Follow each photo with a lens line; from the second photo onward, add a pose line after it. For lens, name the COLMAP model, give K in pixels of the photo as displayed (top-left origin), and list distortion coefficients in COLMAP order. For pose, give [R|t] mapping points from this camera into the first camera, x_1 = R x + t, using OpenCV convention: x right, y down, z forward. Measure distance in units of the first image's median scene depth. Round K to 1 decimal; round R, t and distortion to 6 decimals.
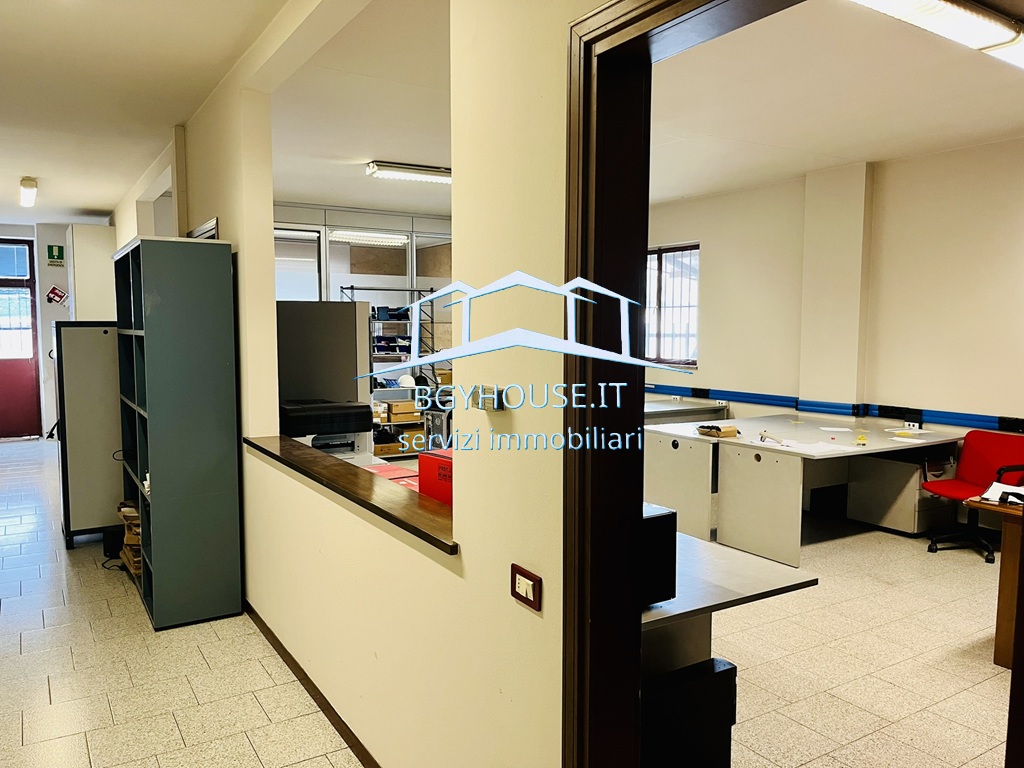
lens RADIAL K [[768.6, 0, 512.9], [0, 768.6, 387.0], [0, 0, 1]] dist [0.031847, -0.055544]
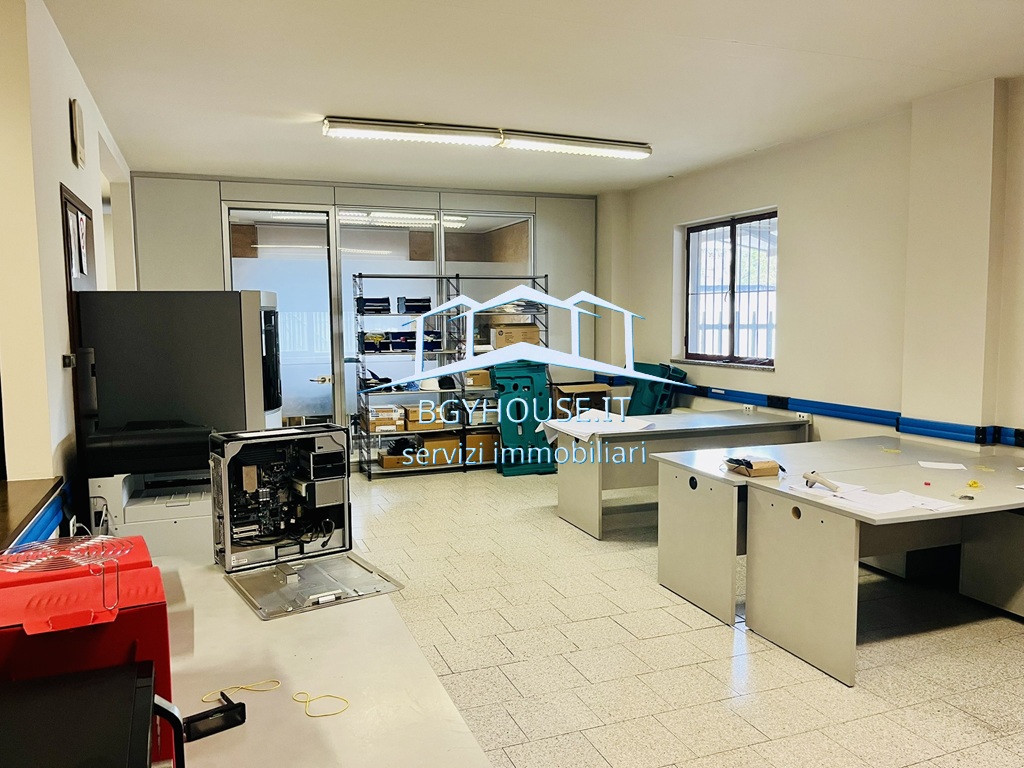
lens RADIAL K [[768.6, 0, 509.8], [0, 768.6, 383.4], [0, 0, 1]] dist [0.031847, -0.055544]
pose [[0.981183, 0.006441, -0.192972, 0.133692], [-0.004629, 0.999941, 0.009836, -0.018190], [0.193024, -0.008758, 0.981155, 0.193271]]
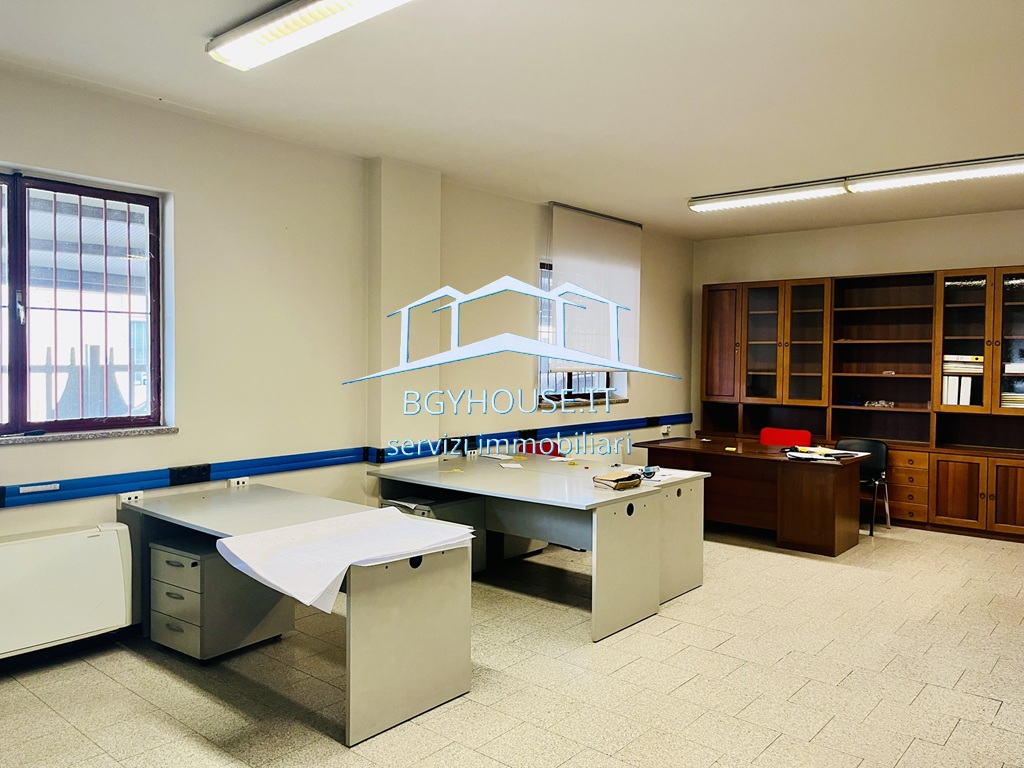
lens RADIAL K [[768.6, 0, 505.9], [0, 768.6, 383.1], [0, 0, 1]] dist [0.031847, -0.055544]
pose [[-0.277057, -0.035596, 0.960194, -0.347330], [0.072527, 0.995688, 0.057839, -0.074267], [-0.958112, 0.085665, -0.273281, 0.964270]]
